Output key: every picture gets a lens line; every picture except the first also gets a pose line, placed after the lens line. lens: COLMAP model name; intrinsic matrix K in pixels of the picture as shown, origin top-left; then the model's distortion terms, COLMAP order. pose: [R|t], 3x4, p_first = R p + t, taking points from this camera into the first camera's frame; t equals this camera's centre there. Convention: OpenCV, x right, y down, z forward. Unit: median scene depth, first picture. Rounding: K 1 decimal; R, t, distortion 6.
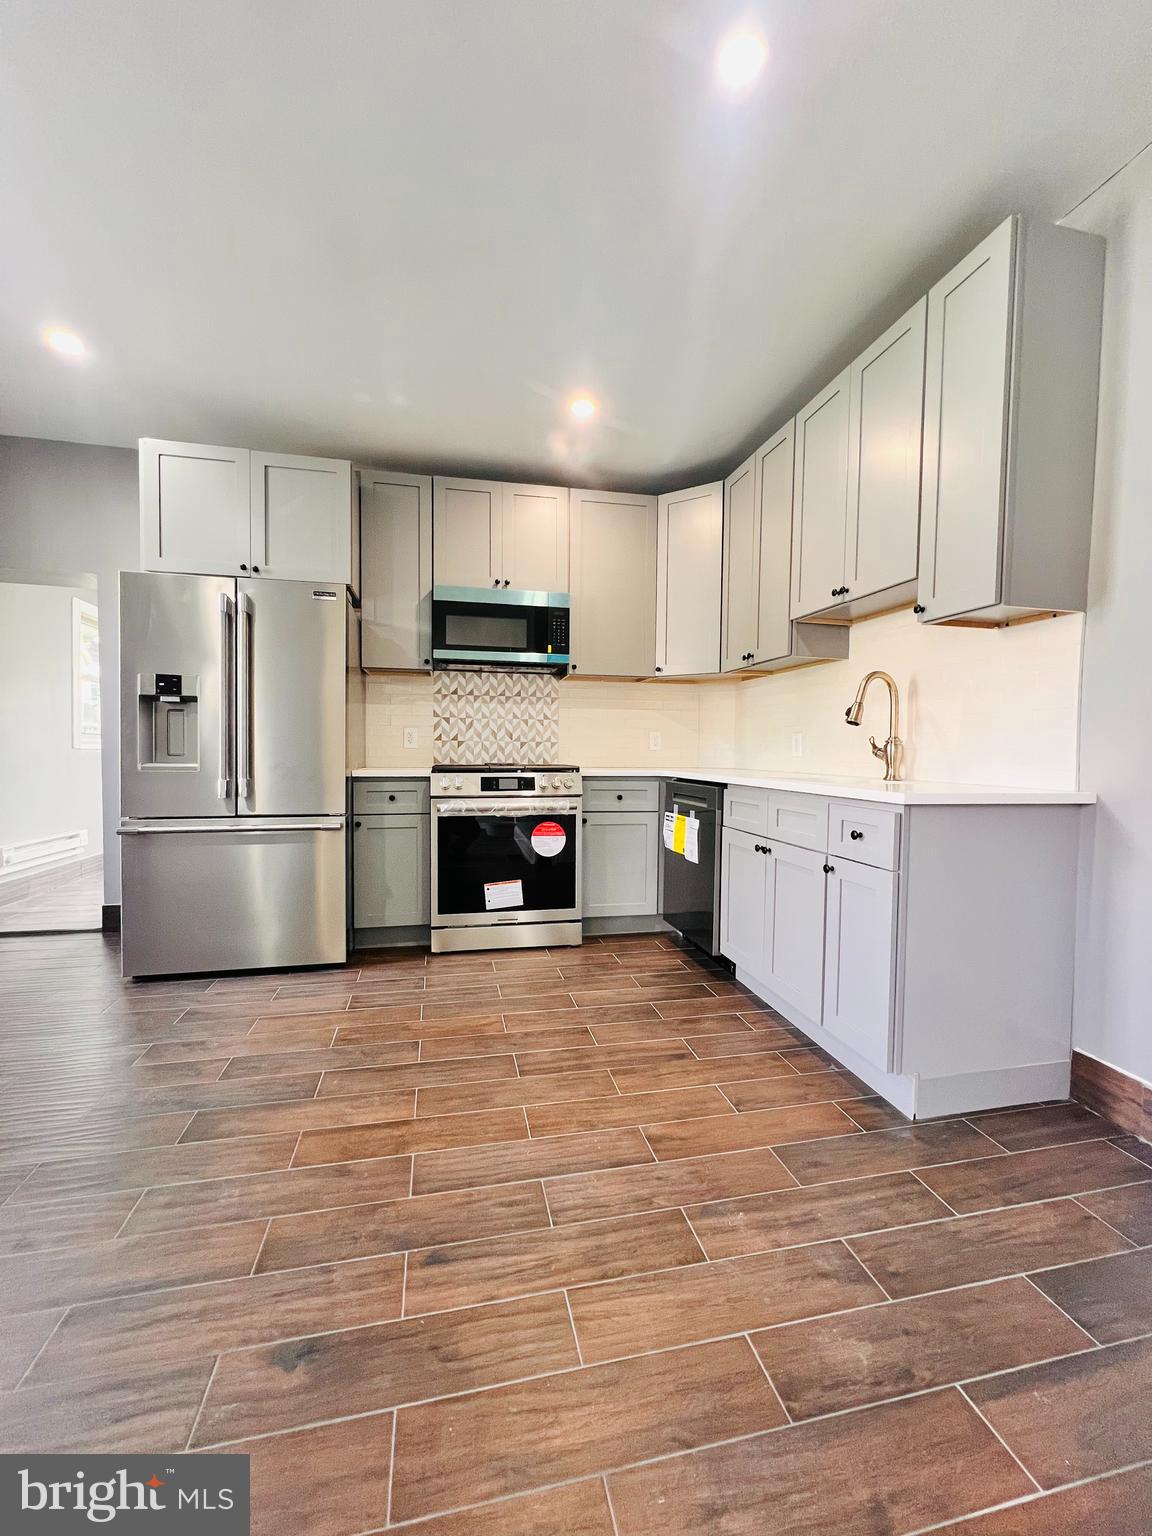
lens RADIAL K [[614.1, 0, 574.0], [0, 614.1, 769.5], [0, 0, 1]] dist [-0.000205, 0.000323]
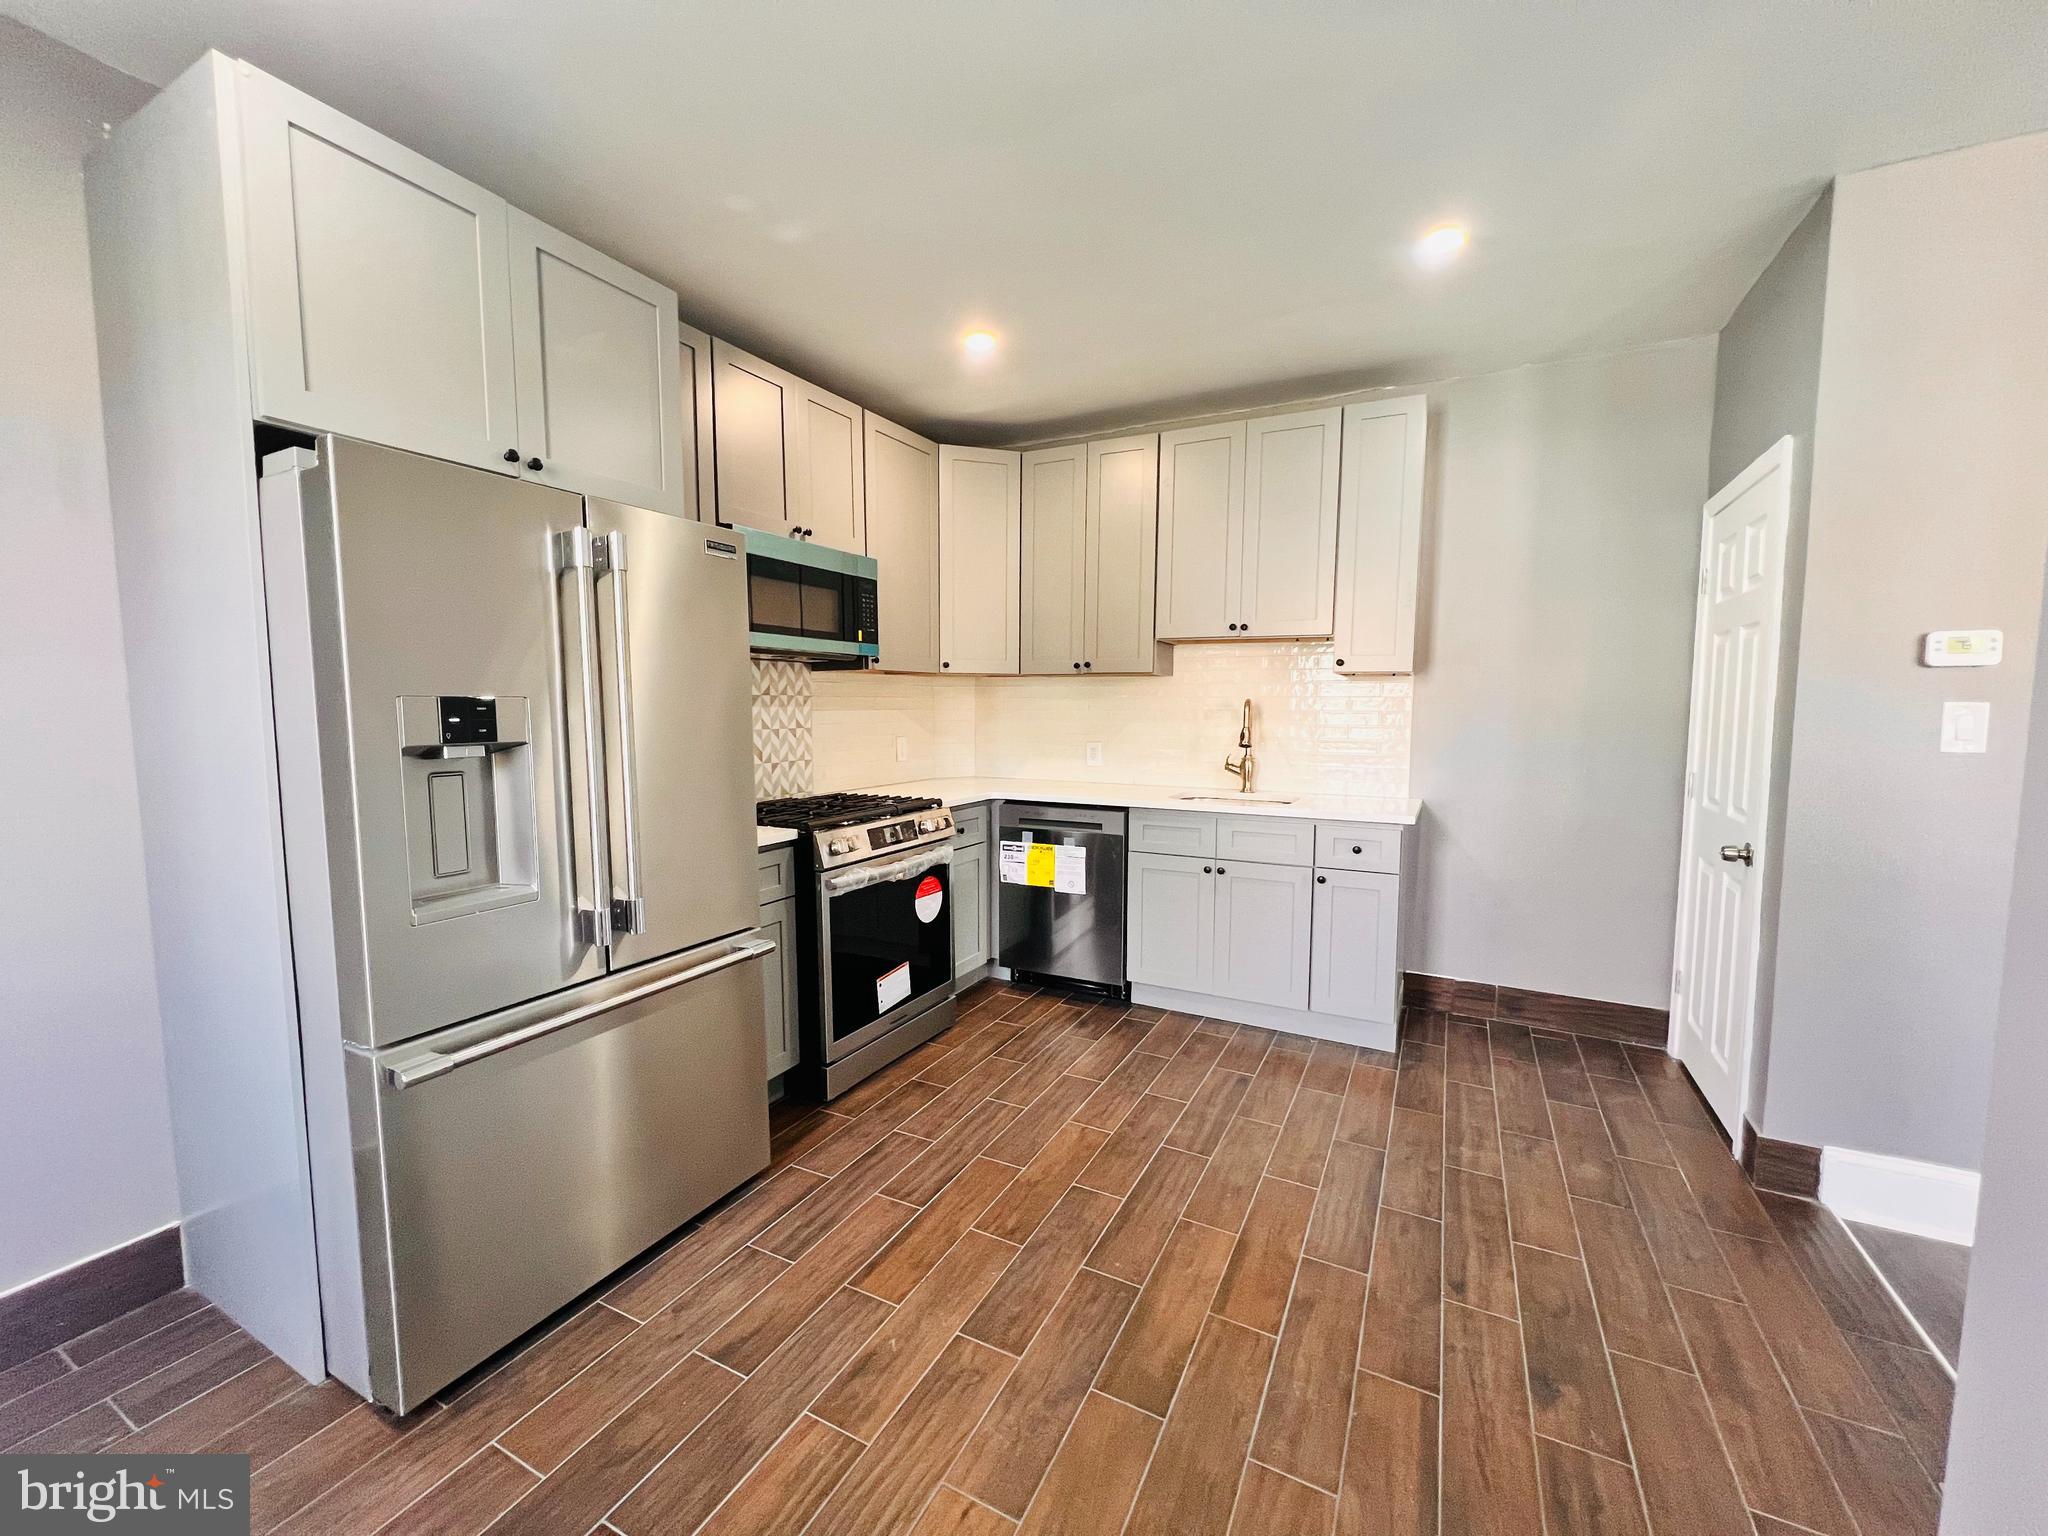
lens RADIAL K [[818.8, 0, 1026.6], [0, 818.8, 768.6], [0, 0, 1]] dist [-0.000205, 0.000323]
pose [[0.635809, -0.070051, 0.768661, -0.737908], [0.027958, 0.997310, 0.067763, -0.113624], [-0.771340, -0.021594, 0.636057, 0.271957]]
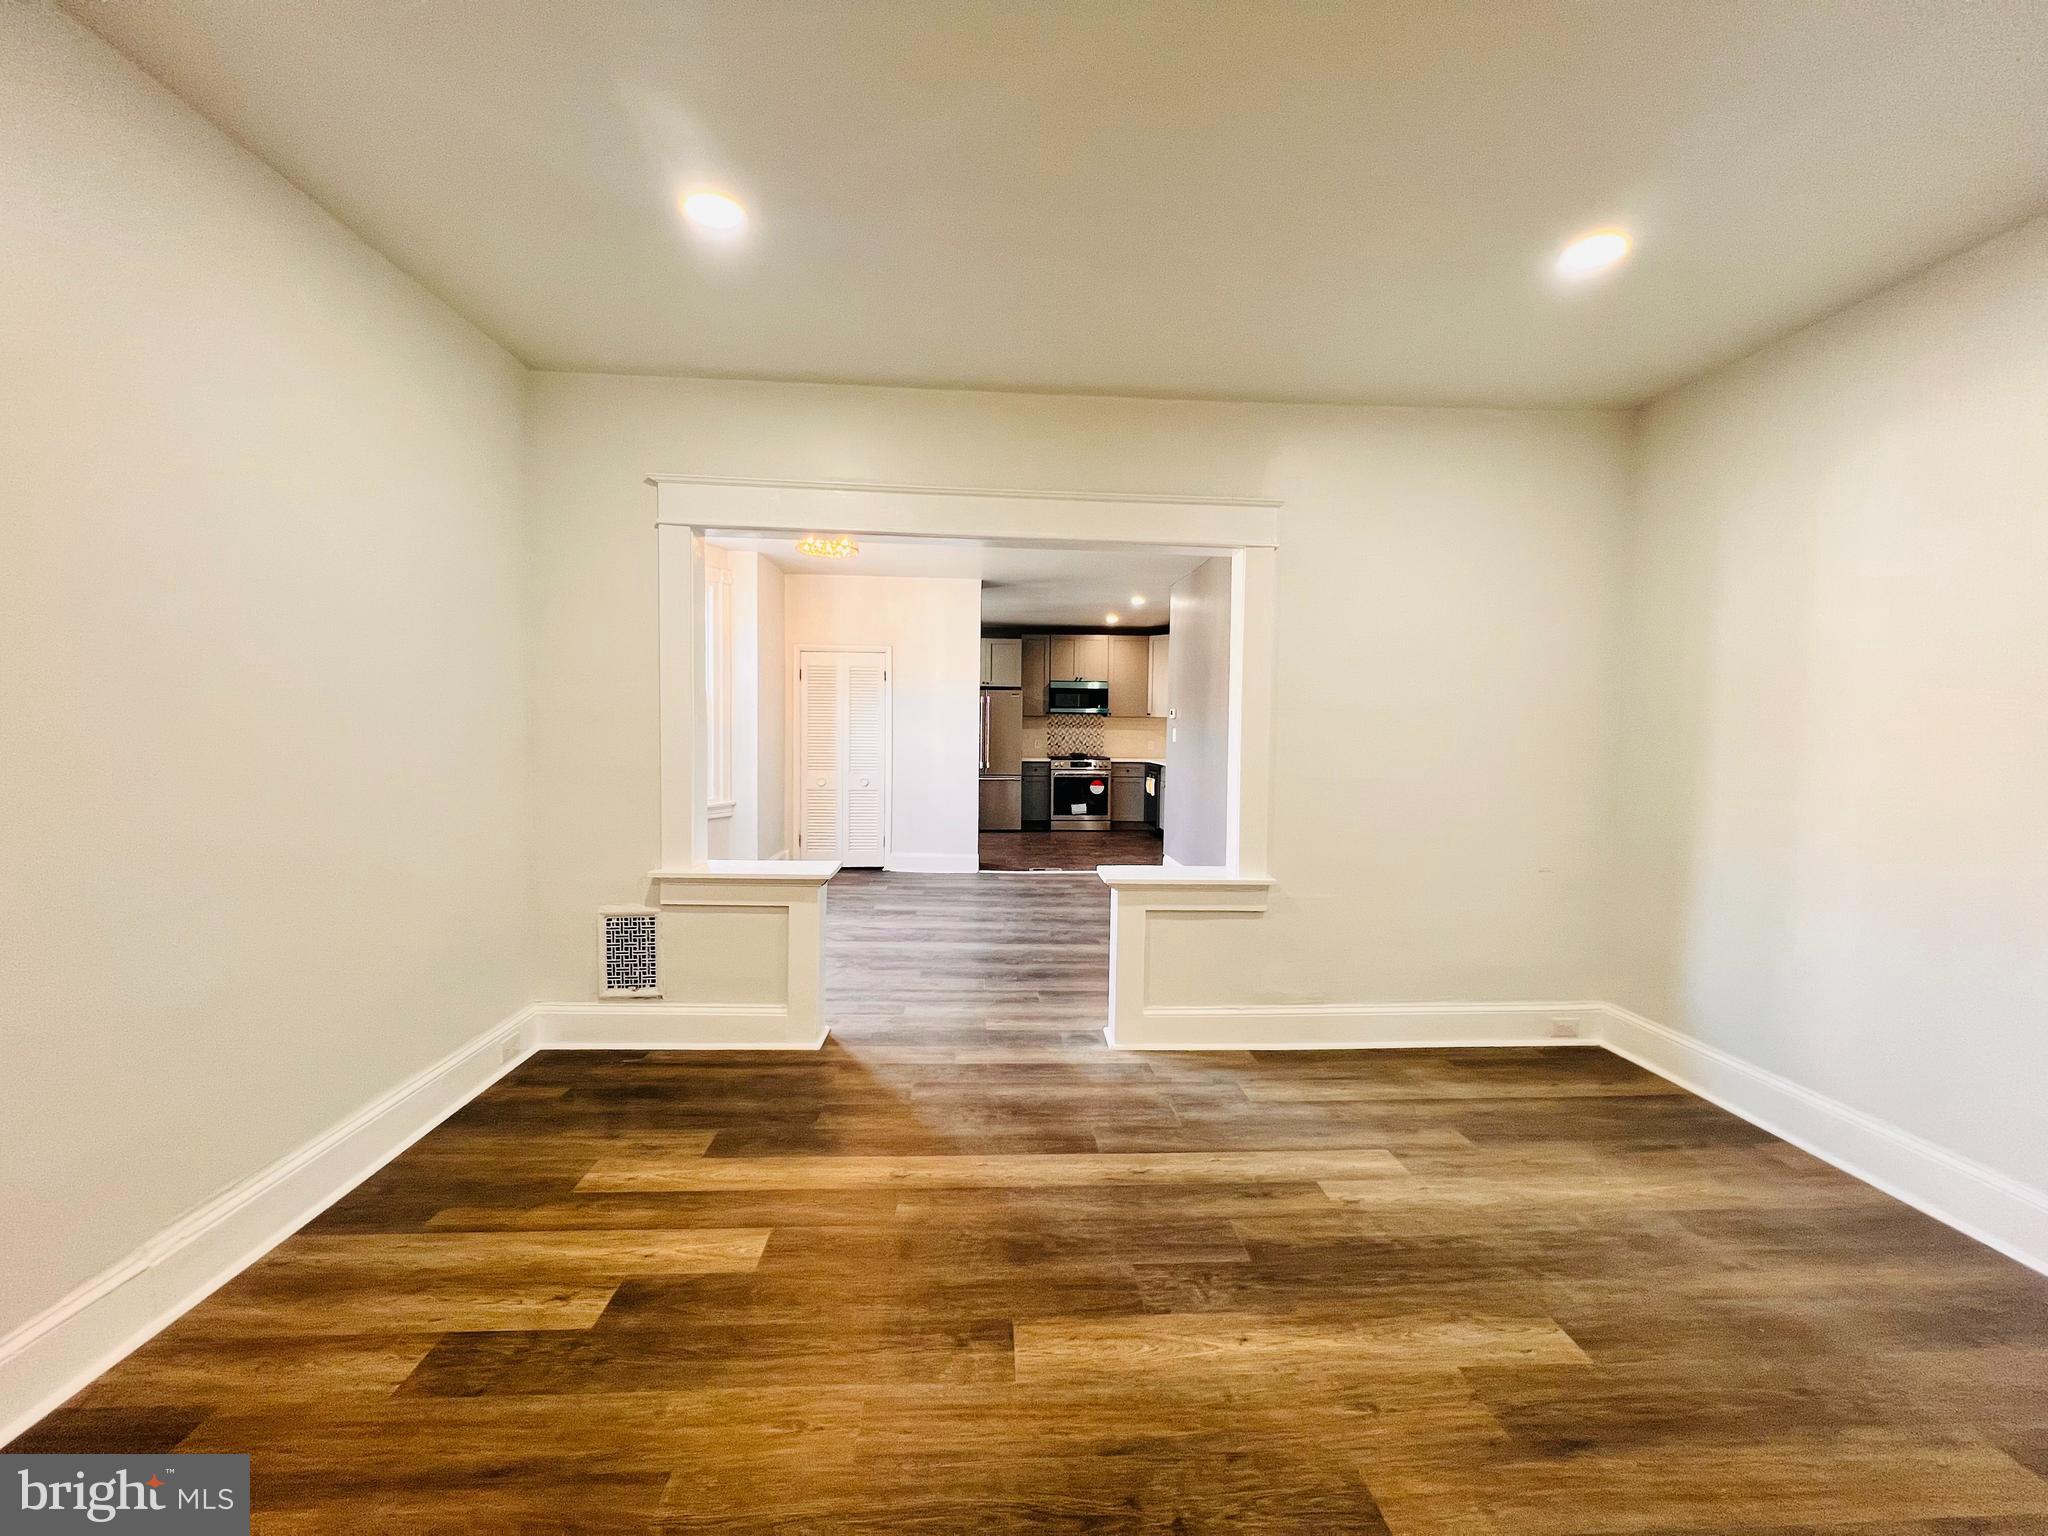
lens RADIAL K [[818.8, 0, 1026.6], [0, 818.8, 768.6], [0, 0, 1]] dist [-0.000205, 0.000323]
pose [[0.988168, 0.014140, -0.152720, 0.181340], [-0.011078, 0.999721, 0.020880, -0.026227], [0.152972, -0.018942, 0.988049, -2.331569]]
